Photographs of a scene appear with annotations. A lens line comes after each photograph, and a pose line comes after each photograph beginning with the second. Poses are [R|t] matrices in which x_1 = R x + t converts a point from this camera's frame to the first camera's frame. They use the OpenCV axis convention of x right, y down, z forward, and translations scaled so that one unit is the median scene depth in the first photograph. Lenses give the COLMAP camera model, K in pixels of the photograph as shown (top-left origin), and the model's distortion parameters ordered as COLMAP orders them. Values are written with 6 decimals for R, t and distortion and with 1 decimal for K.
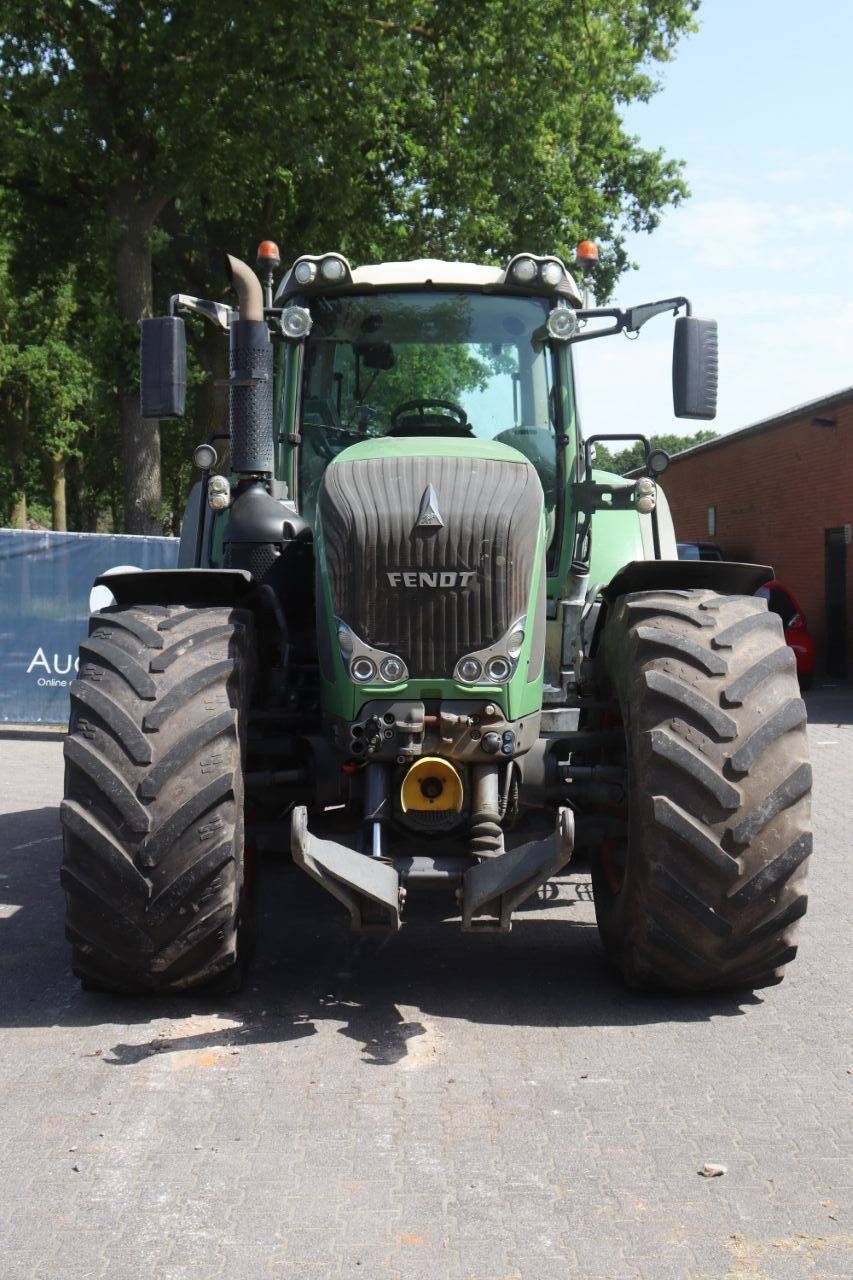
lens RADIAL K [[1593.4, 0, 426.5], [0, 1593.4, 640.0], [0, 0, 1]] dist [0.001504, 0.021272]
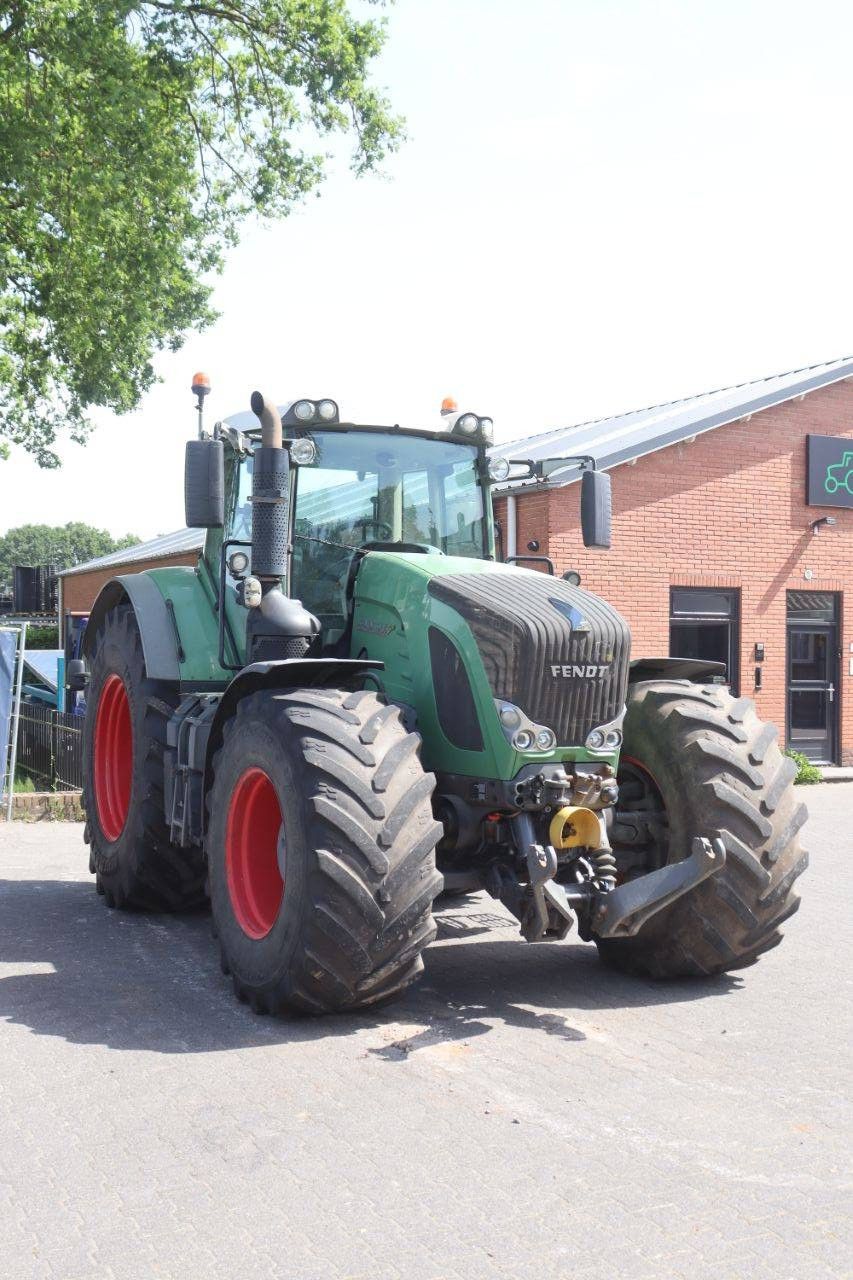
lens RADIAL K [[1516.2, 0, 448.9], [0, 1516.2, 645.3], [0, 0, 1]] dist [-0.021084, -0.006235]
pose [[0.897083, 0.018853, 0.441459, -0.641011], [0.002995, 0.998807, -0.048743, 0.001481], [-0.441851, 0.045048, 0.895957, -0.079828]]
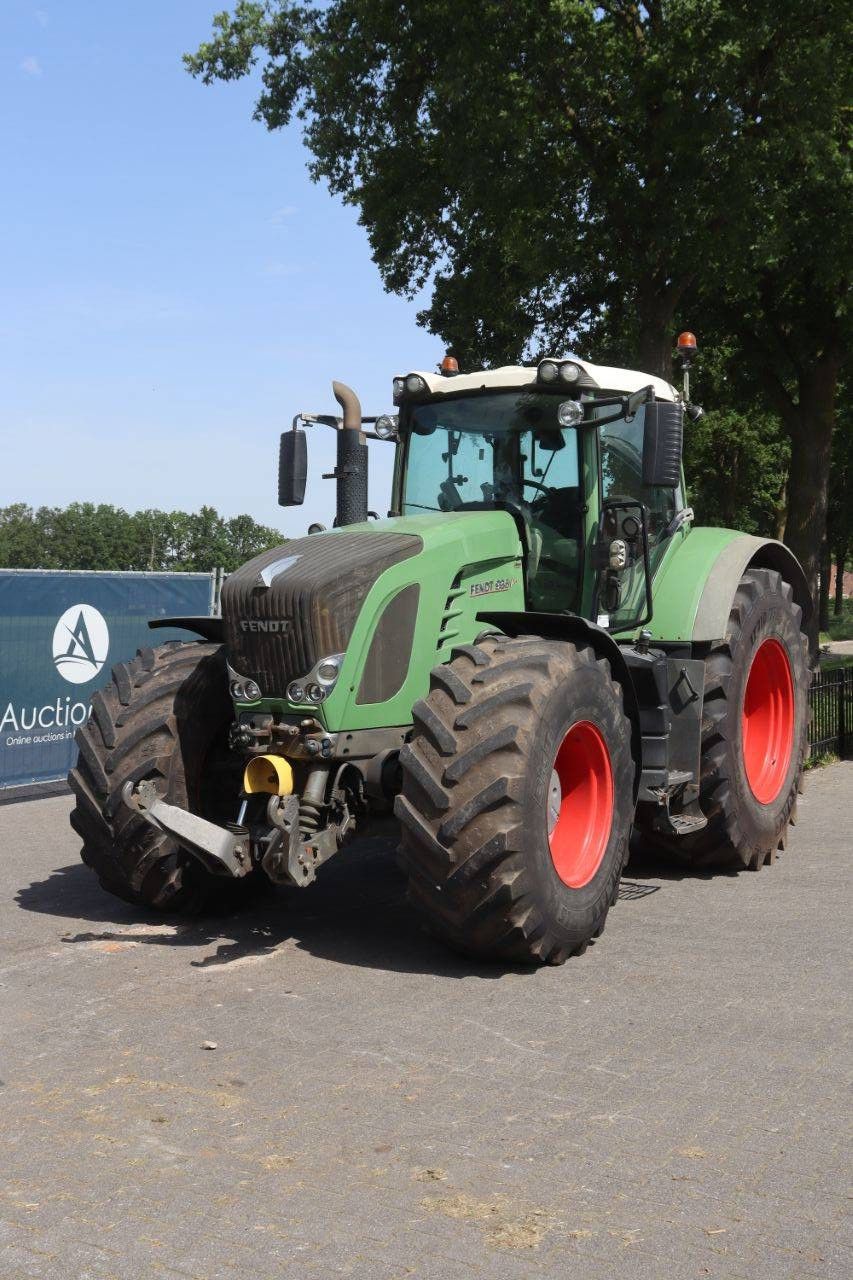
lens RADIAL K [[1464.8, 0, 376.3], [0, 1464.8, 660.0], [0, 0, 1]] dist [-0.025312, -0.012827]
pose [[0.831752, 0.023140, -0.554665, 0.775730], [-0.027032, 0.999634, 0.001167, -0.012383], [0.554489, 0.014023, 0.832073, -0.002114]]
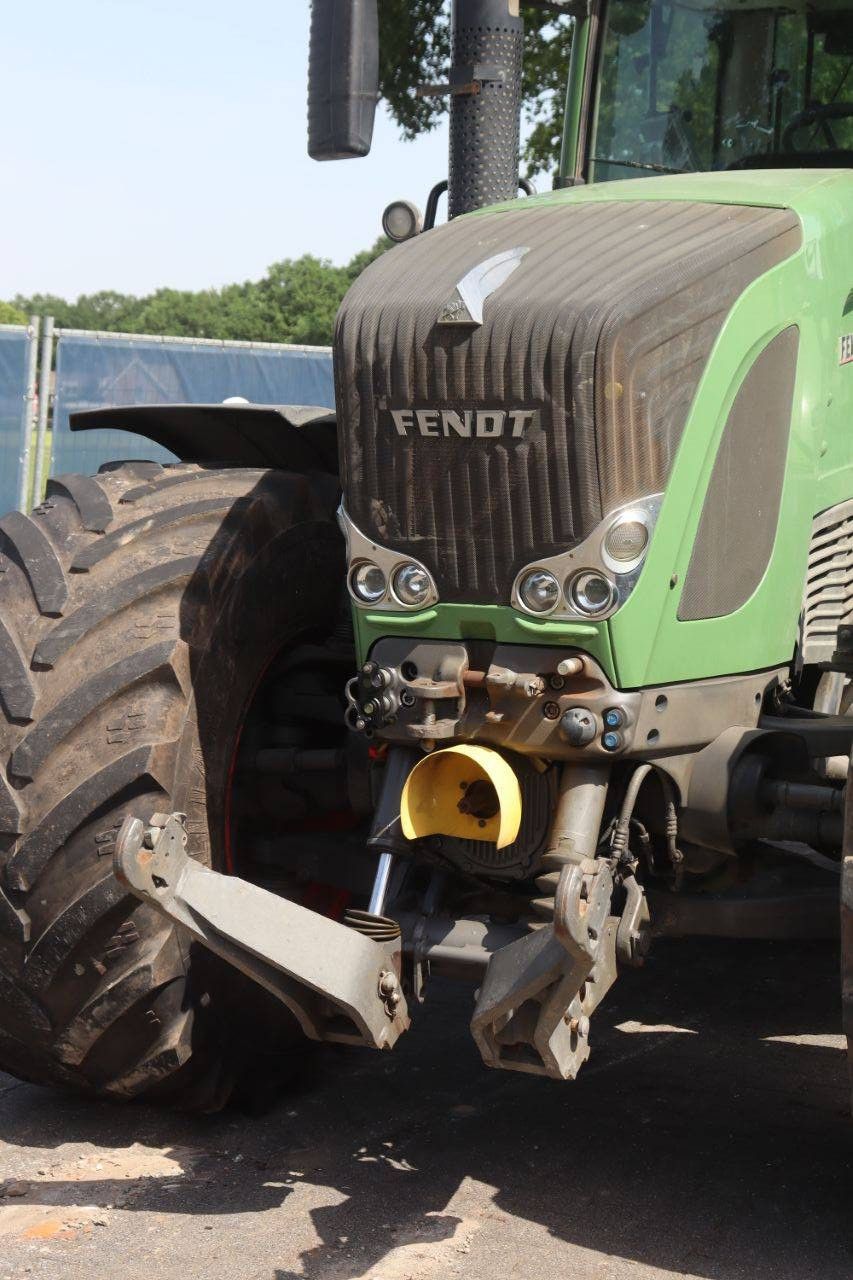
lens RADIAL K [[2350.0, 0, 387.6], [0, 2350.0, 642.6], [0, 0, 1]] dist [0.214622, 0.182429]
pose [[0.895548, 0.055674, -0.441468, 0.337188], [-0.035616, 0.997927, 0.053600, -0.005034], [0.443537, -0.032278, 0.895675, 0.254573]]
